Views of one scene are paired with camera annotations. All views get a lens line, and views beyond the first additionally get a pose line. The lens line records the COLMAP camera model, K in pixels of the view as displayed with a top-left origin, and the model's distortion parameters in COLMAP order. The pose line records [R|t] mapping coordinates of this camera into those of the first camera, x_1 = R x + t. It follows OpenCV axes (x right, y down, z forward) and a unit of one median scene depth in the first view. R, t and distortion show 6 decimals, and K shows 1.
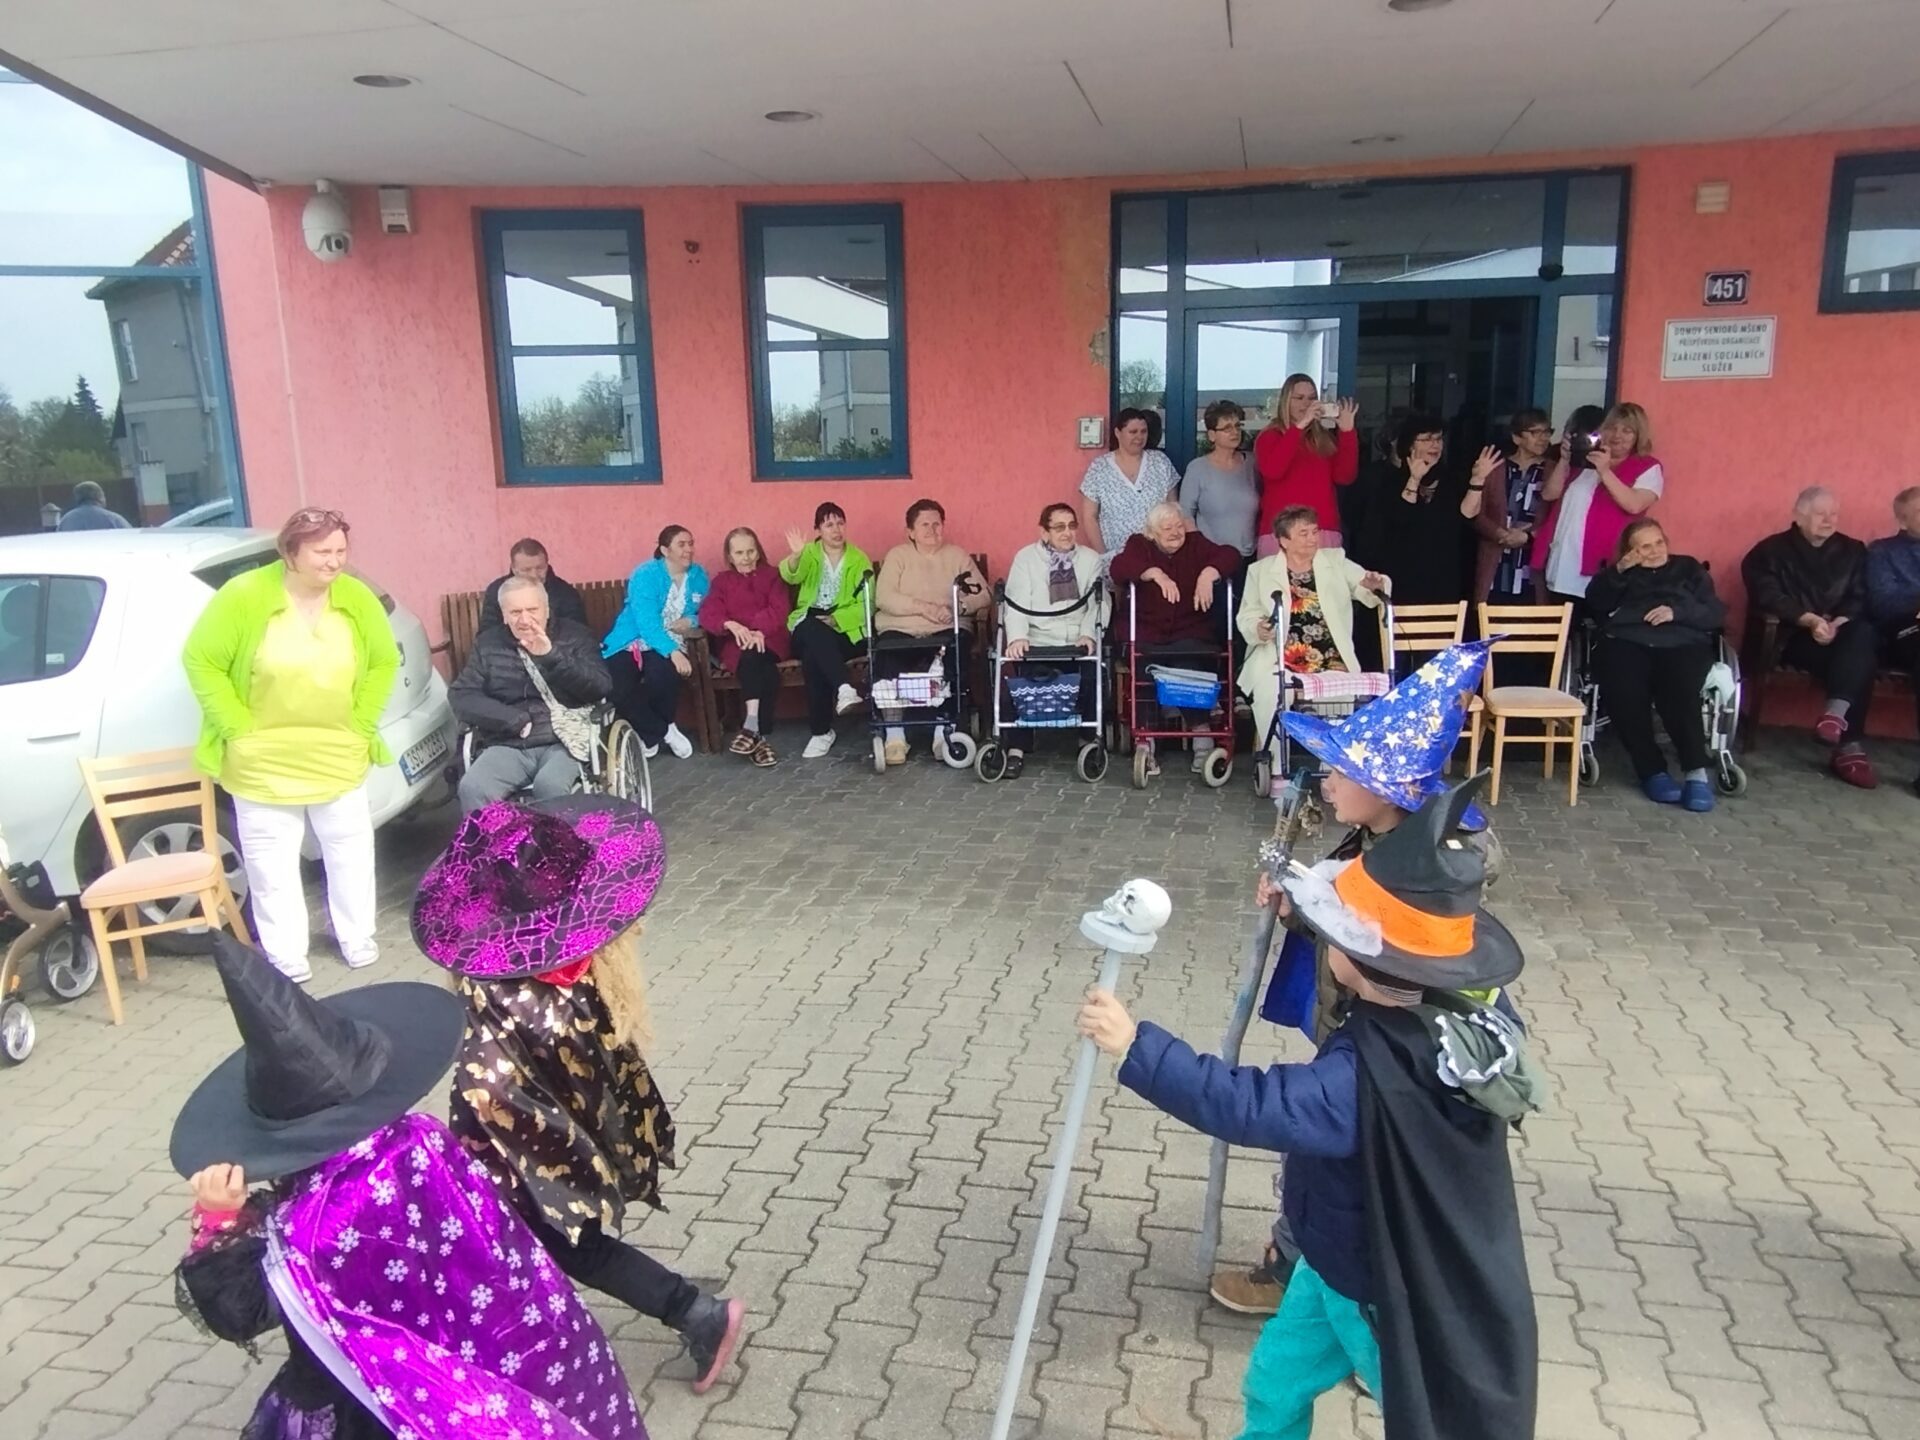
lens RADIAL K [[1364.3, 0, 957.9], [0, 1364.3, 729.3], [0, 0, 1]] dist [0.004072, -0.021191]
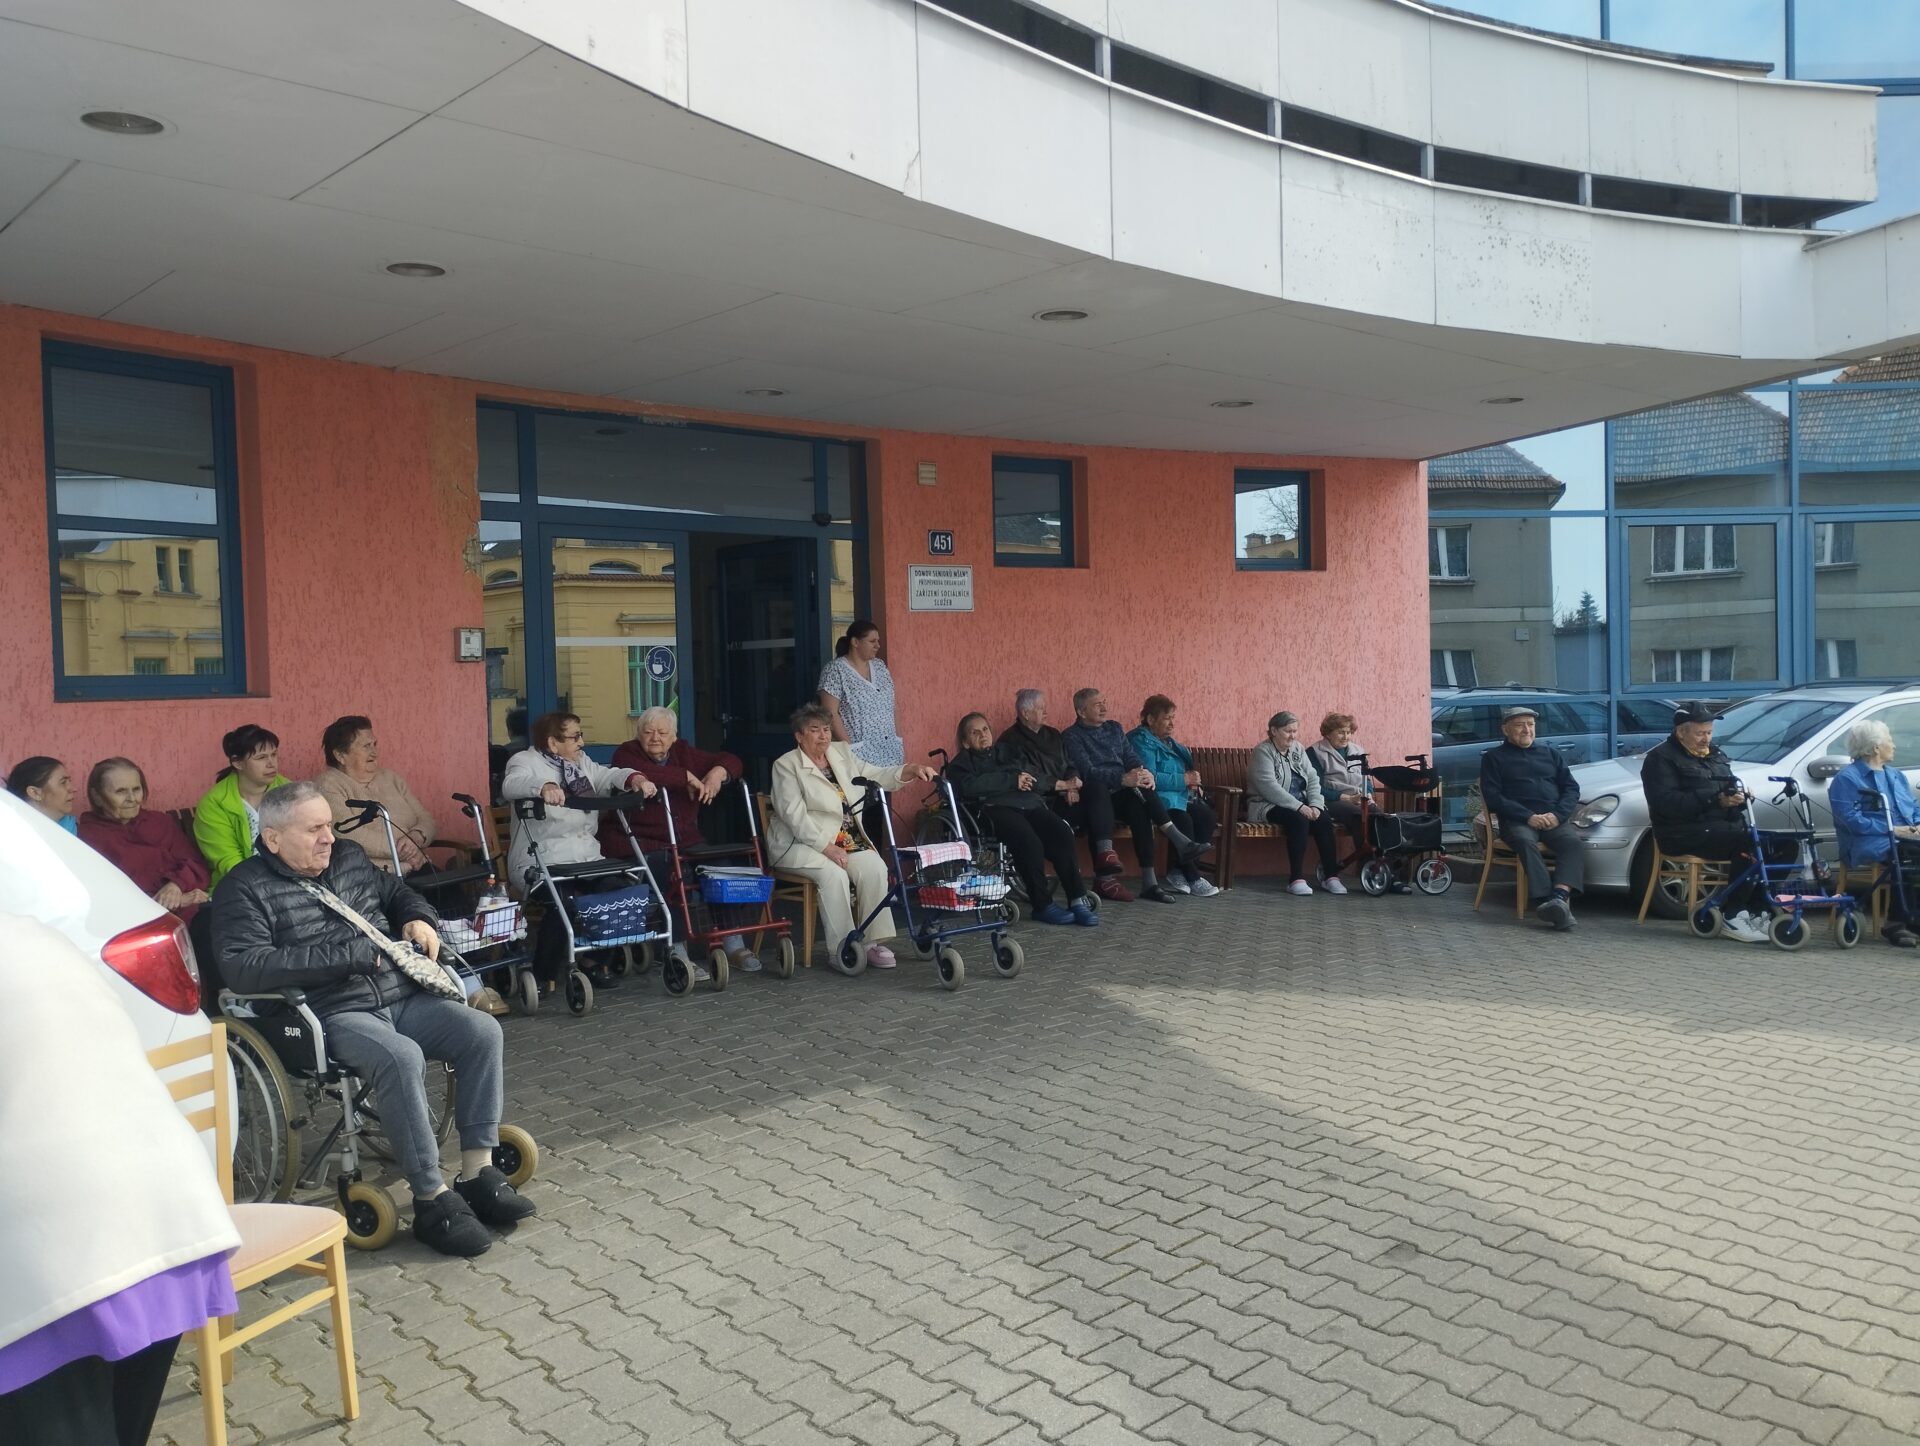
lens RADIAL K [[1621.7, 0, 968.1], [0, 1621.7, 723.7], [0, 0, 1]] dist [0.073151, -0.002120]
pose [[0.569526, -0.015804, 0.821821, -0.705519], [0.190700, 0.975076, -0.113405, 0.021435], [-0.799546, 0.221308, 0.558345, 0.169205]]
